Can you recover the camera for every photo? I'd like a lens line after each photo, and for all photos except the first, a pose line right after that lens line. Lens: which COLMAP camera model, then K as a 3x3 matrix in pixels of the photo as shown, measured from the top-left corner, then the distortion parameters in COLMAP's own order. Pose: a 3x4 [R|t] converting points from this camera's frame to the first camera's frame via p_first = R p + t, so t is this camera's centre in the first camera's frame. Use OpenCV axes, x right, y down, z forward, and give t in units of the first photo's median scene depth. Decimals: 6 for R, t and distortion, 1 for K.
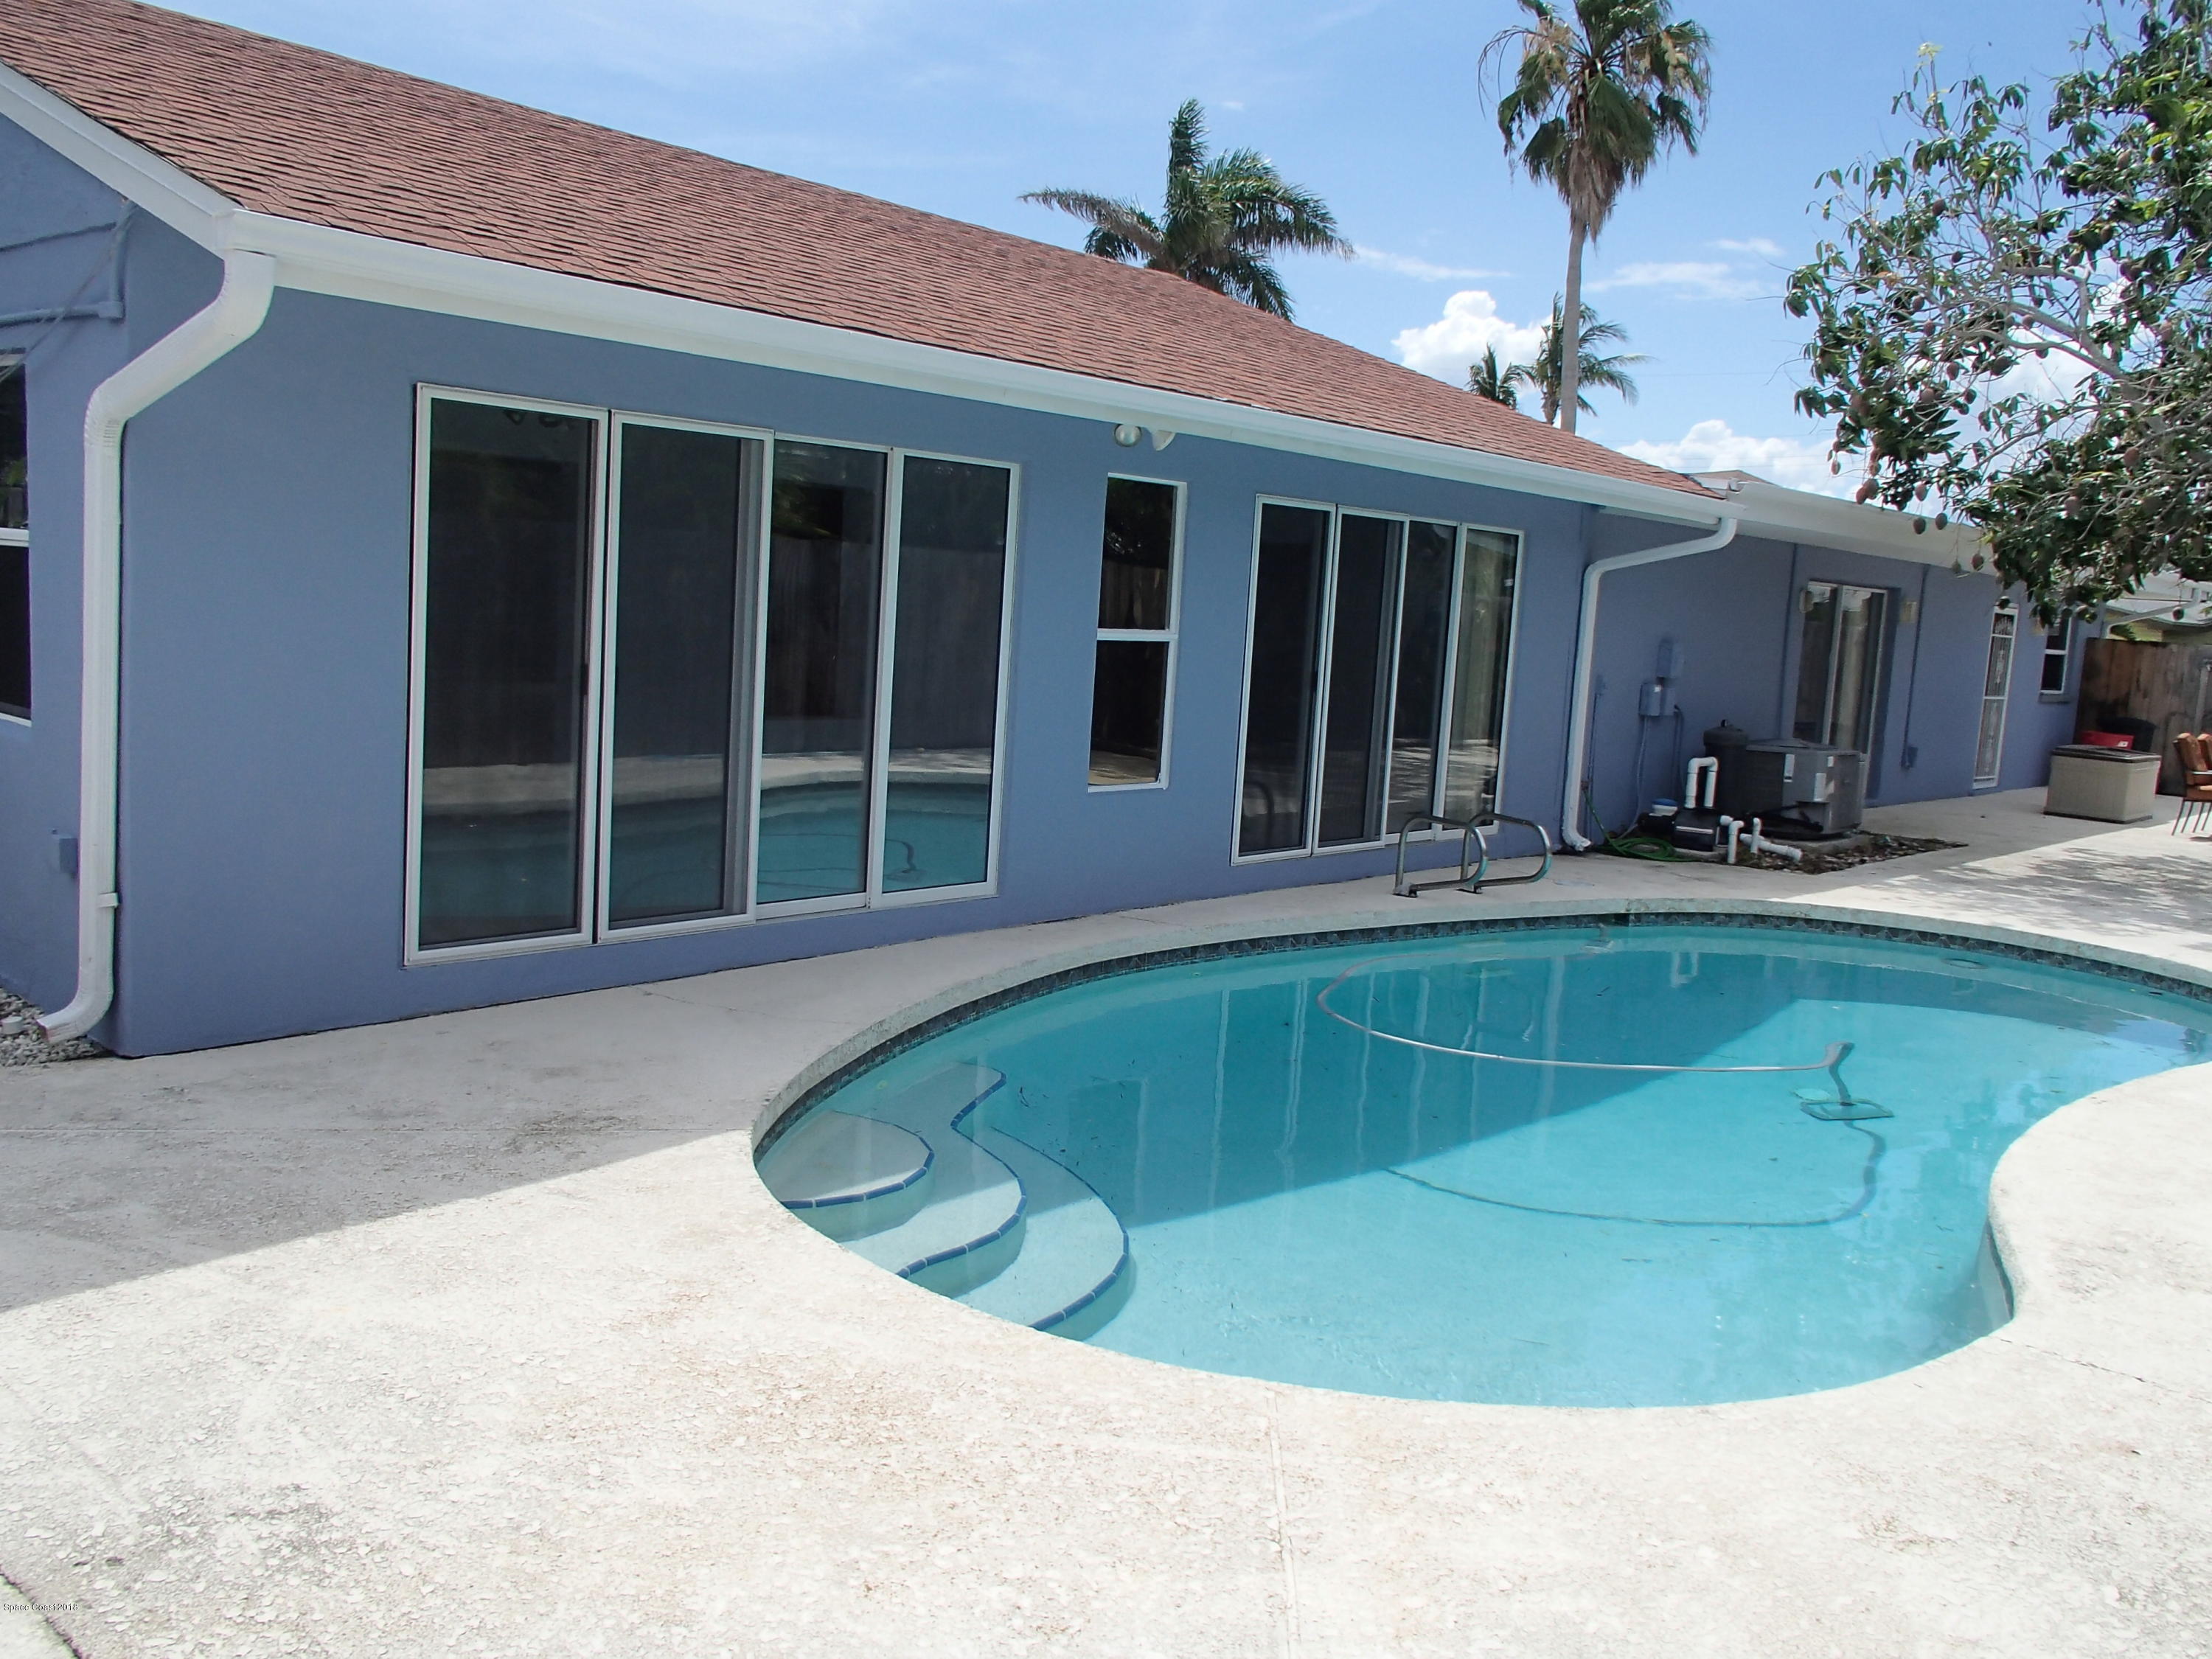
lens RADIAL K [[1835.6, 0, 1109.3], [0, 1835.6, 815.7], [0, 0, 1]] dist [-0.023553, 0.025485]
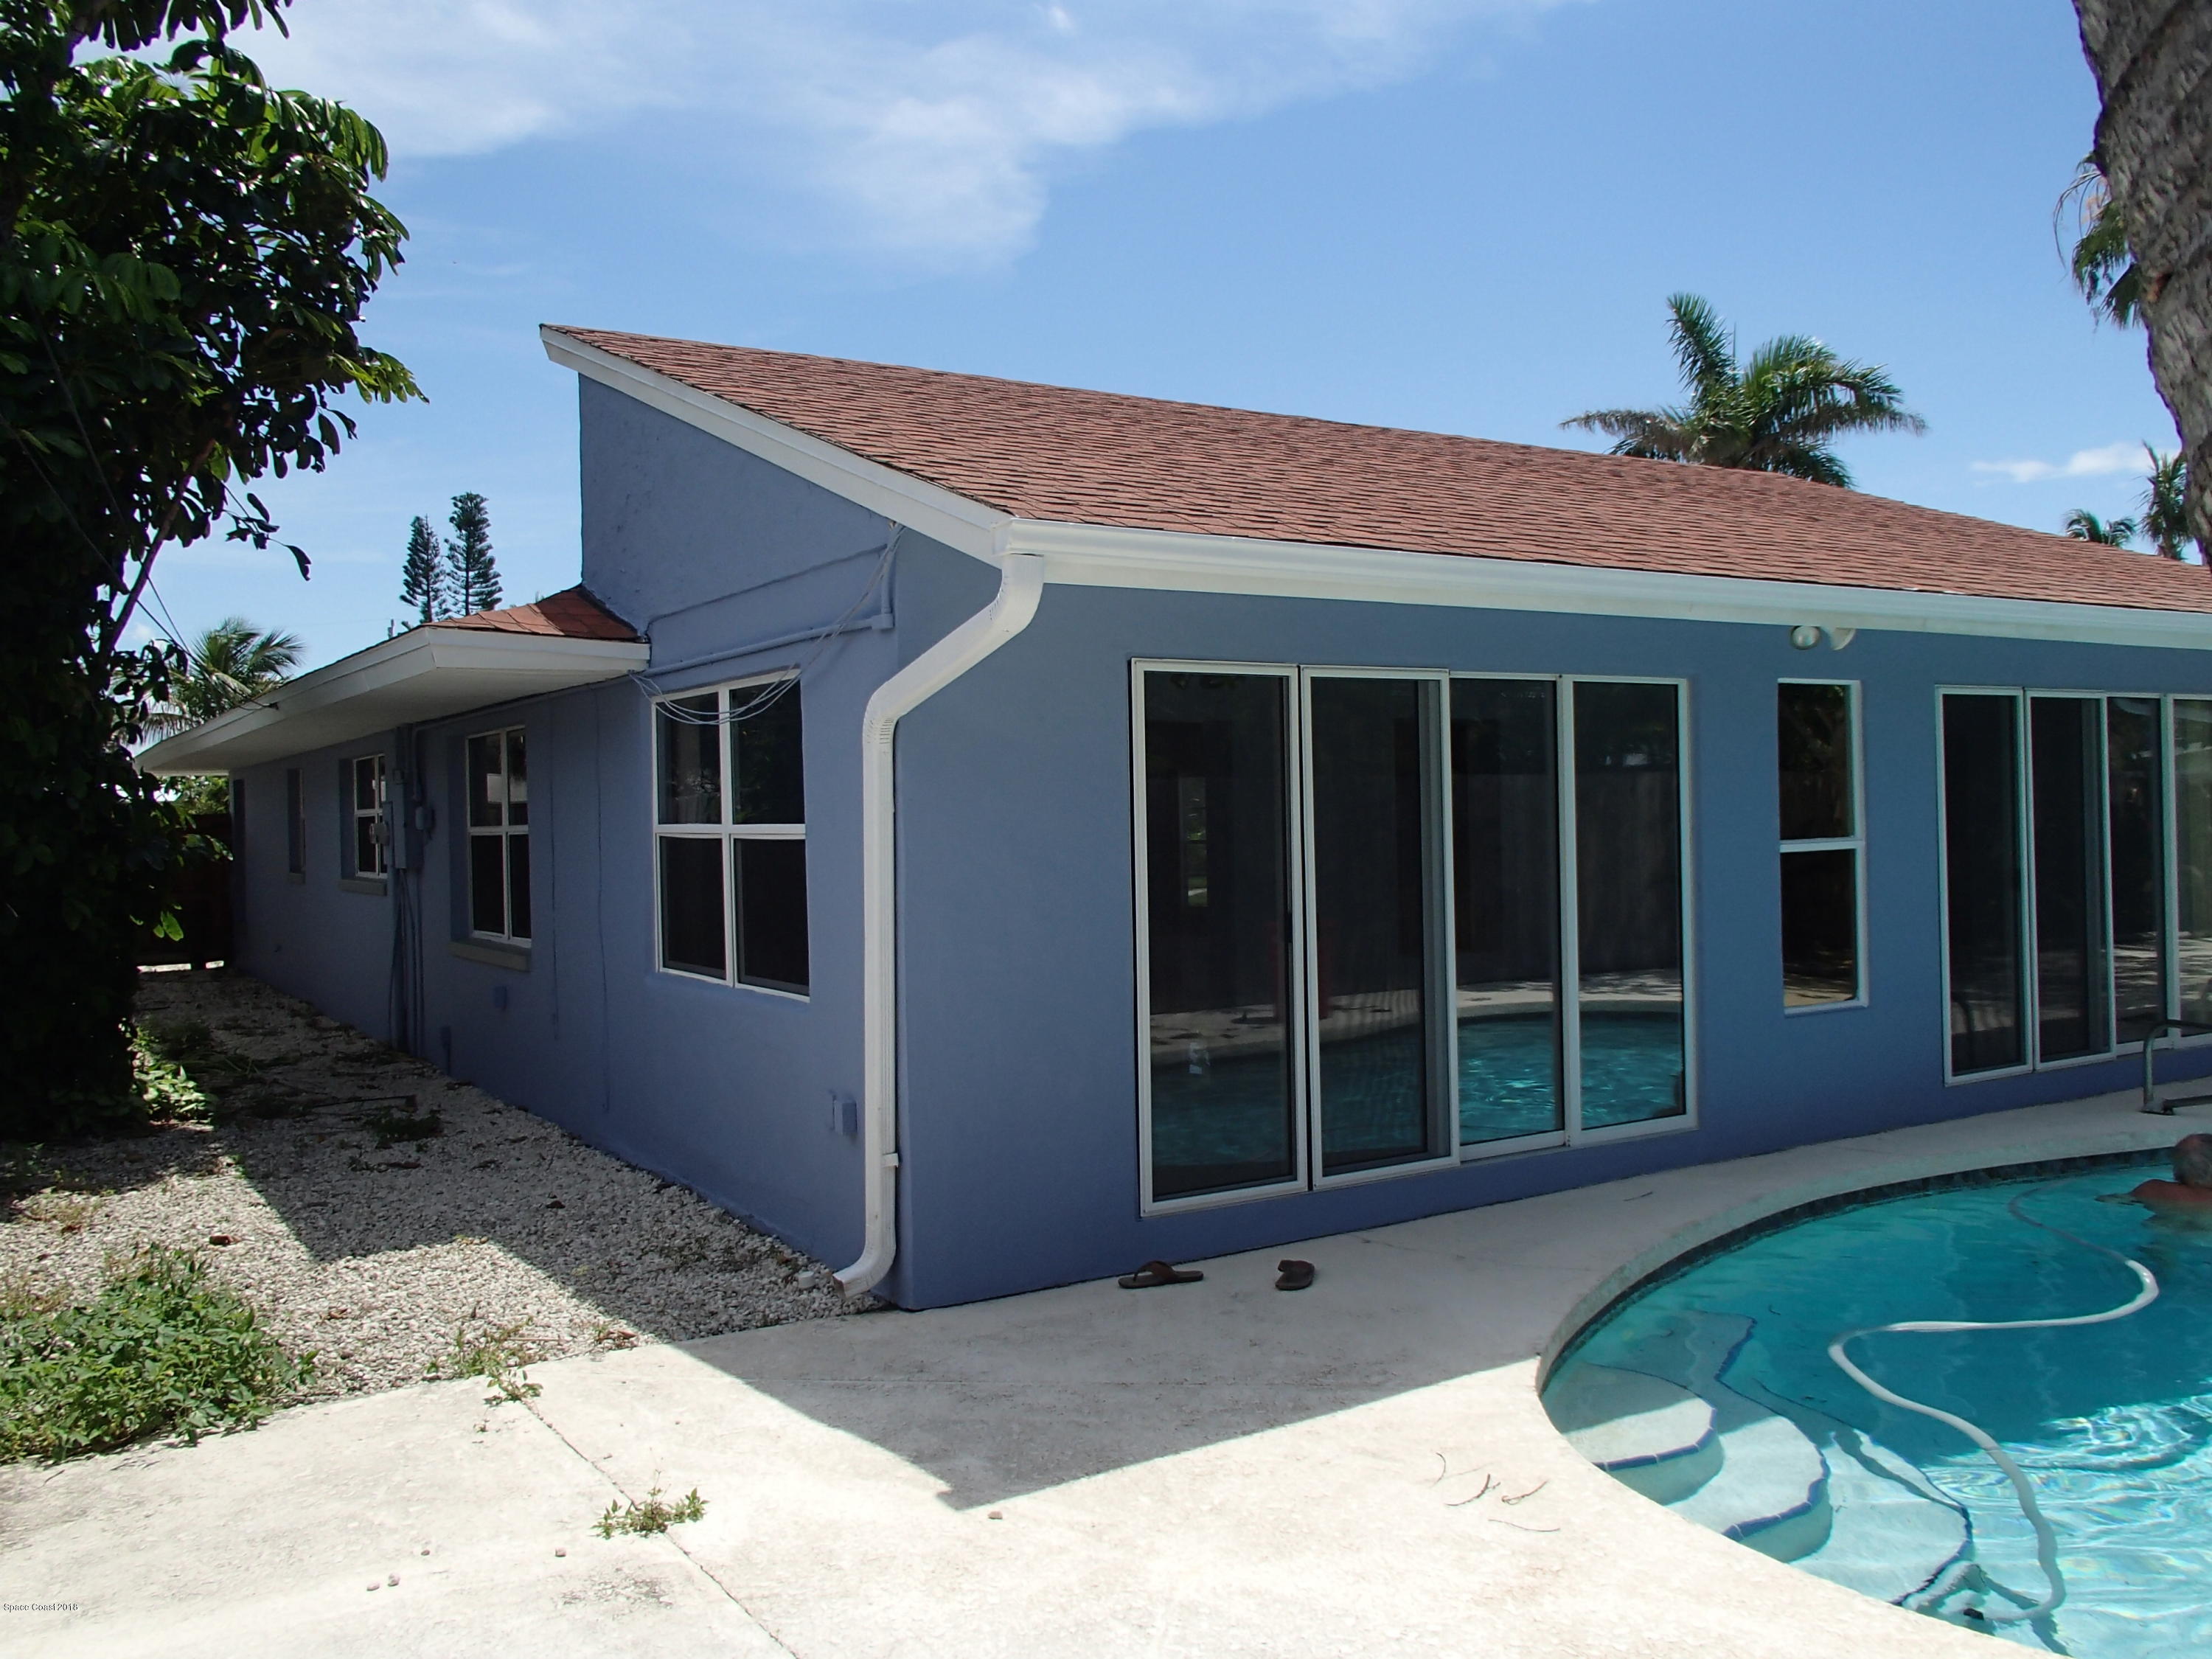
lens RADIAL K [[1835.6, 0, 1091.8], [0, 1835.6, 819.7], [0, 0, 1]] dist [-0.023553, 0.025485]
pose [[0.954363, -0.078765, -0.288077, -0.084968], [0.042360, 0.990544, -0.130495, -0.004971], [0.295631, 0.112336, 0.948674, -0.006359]]
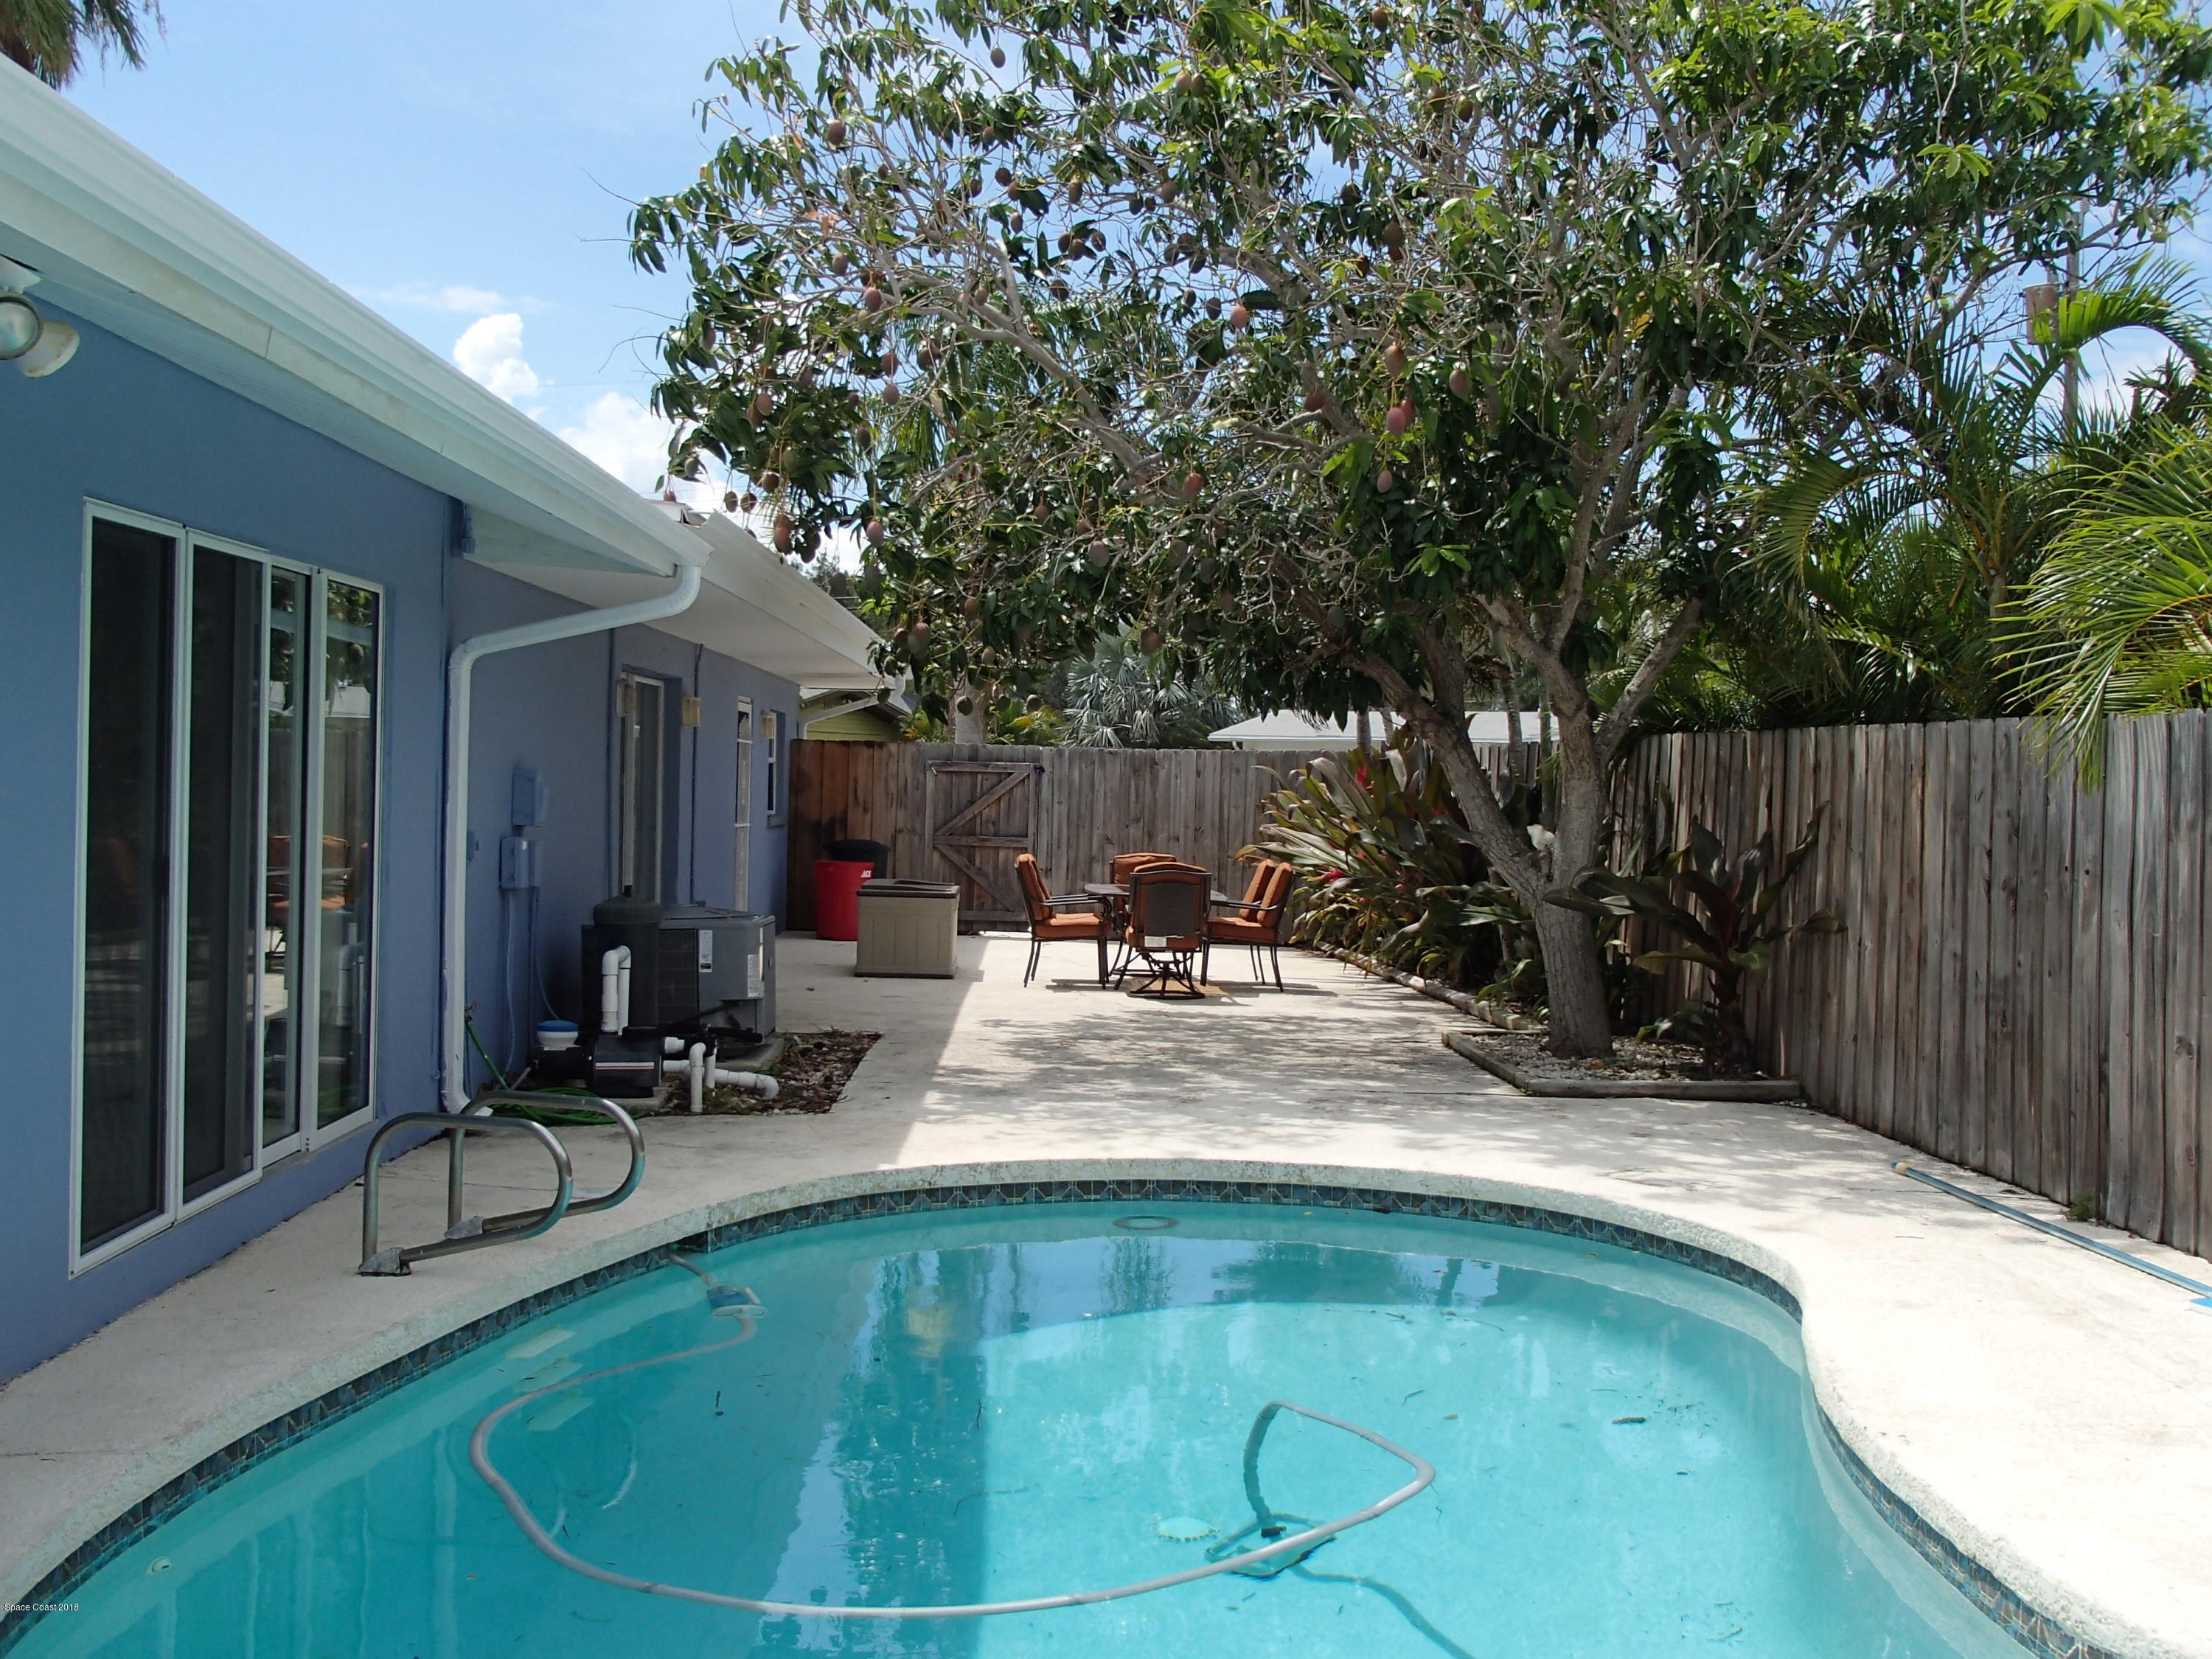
lens RADIAL K [[2449.0, 0, 1106.7], [0, 2449.0, 810.9], [0, 0, 1]] dist [-0.033493, 0.000000]
pose [[0.733967, -0.057221, 0.676770, -0.194680], [0.108088, 0.993586, -0.033216, -0.054598], [-0.670529, 0.097530, 0.735445, 0.446915]]
